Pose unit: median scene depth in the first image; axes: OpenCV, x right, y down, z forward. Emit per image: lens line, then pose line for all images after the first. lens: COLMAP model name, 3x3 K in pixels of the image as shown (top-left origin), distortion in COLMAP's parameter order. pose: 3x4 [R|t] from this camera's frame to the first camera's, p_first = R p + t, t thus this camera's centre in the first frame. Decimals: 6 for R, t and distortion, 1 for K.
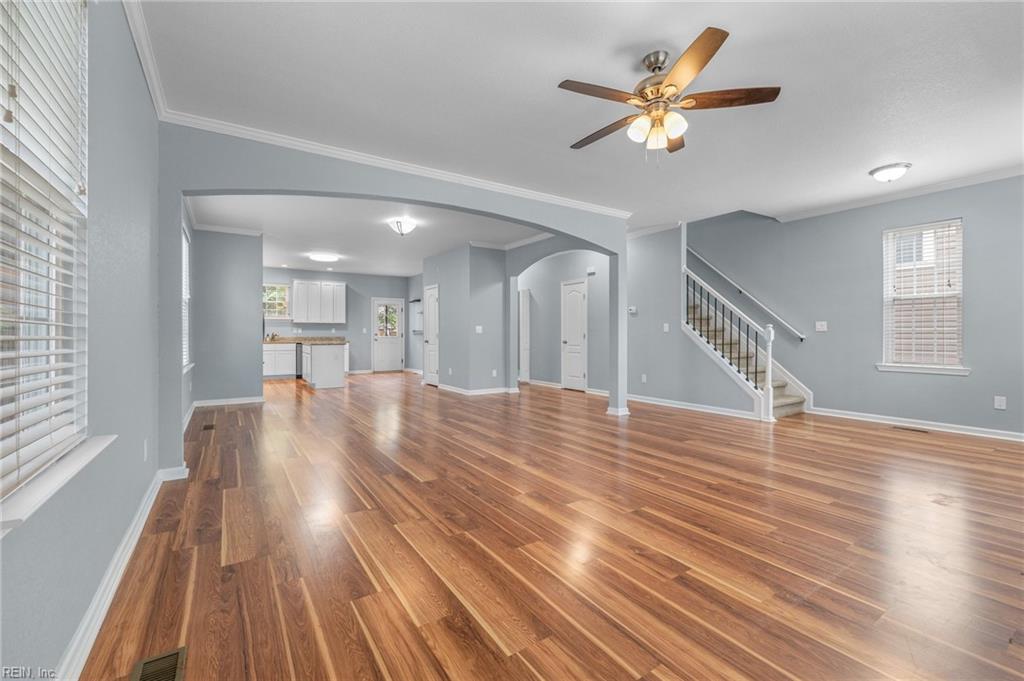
lens RADIAL K [[430.7, 0, 510.7], [0, 430.7, 335.7], [0, 0, 1]] dist [-0.002236, 0.000216]
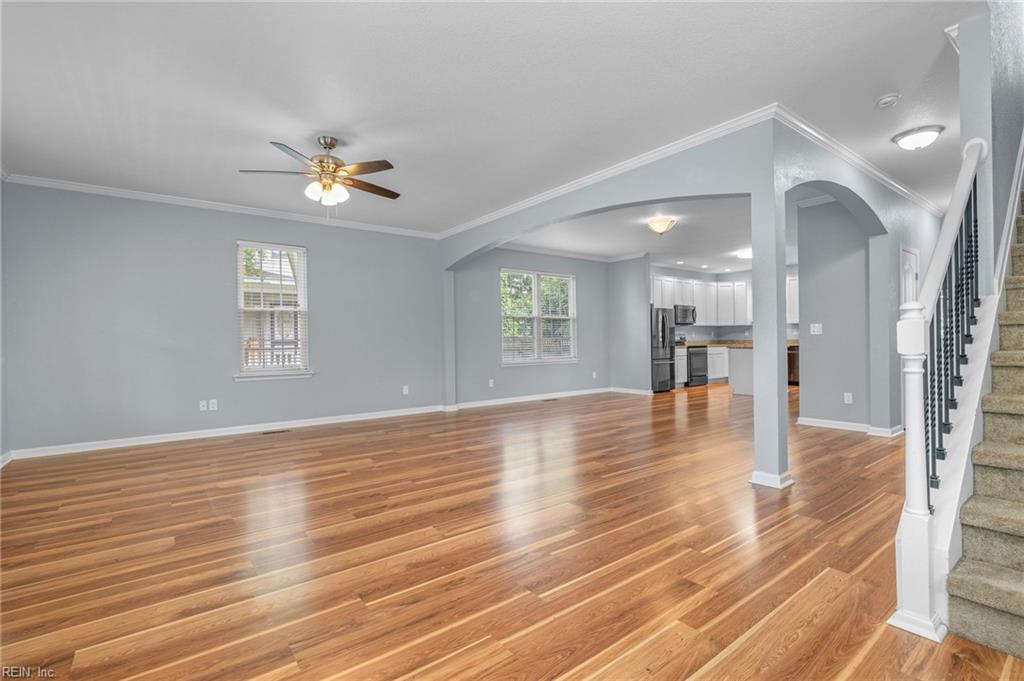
lens RADIAL K [[464.2, 0, 514.4], [0, 464.2, 343.5], [0, 0, 1]] dist [-0.001914, 0.000180]
pose [[0.084641, 0.008053, -0.996379, 1.604445], [0.010784, 0.999901, 0.008997, -0.006942], [0.996353, -0.011507, 0.084546, 1.254722]]
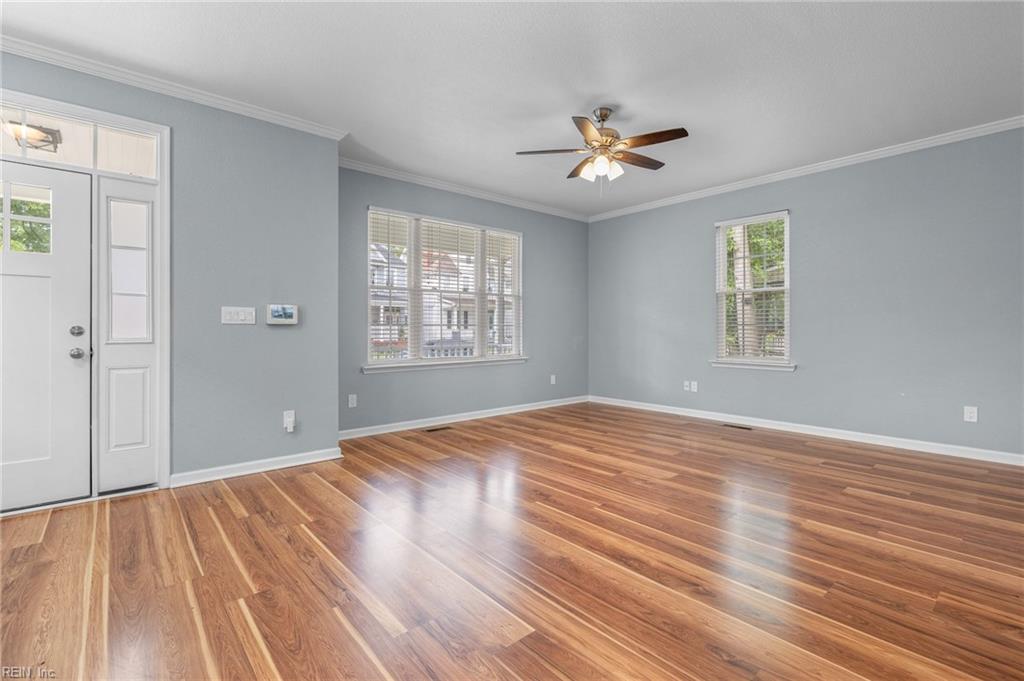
lens RADIAL K [[464.2, 0, 519.5], [0, 464.2, 329.9], [0, 0, 1]] dist [-0.001914, 0.000180]
pose [[-0.988505, 0.003437, -0.151150, 0.684232], [0.002962, 0.999990, 0.003368, -0.004236], [0.151160, 0.002881, -0.988505, 2.006752]]
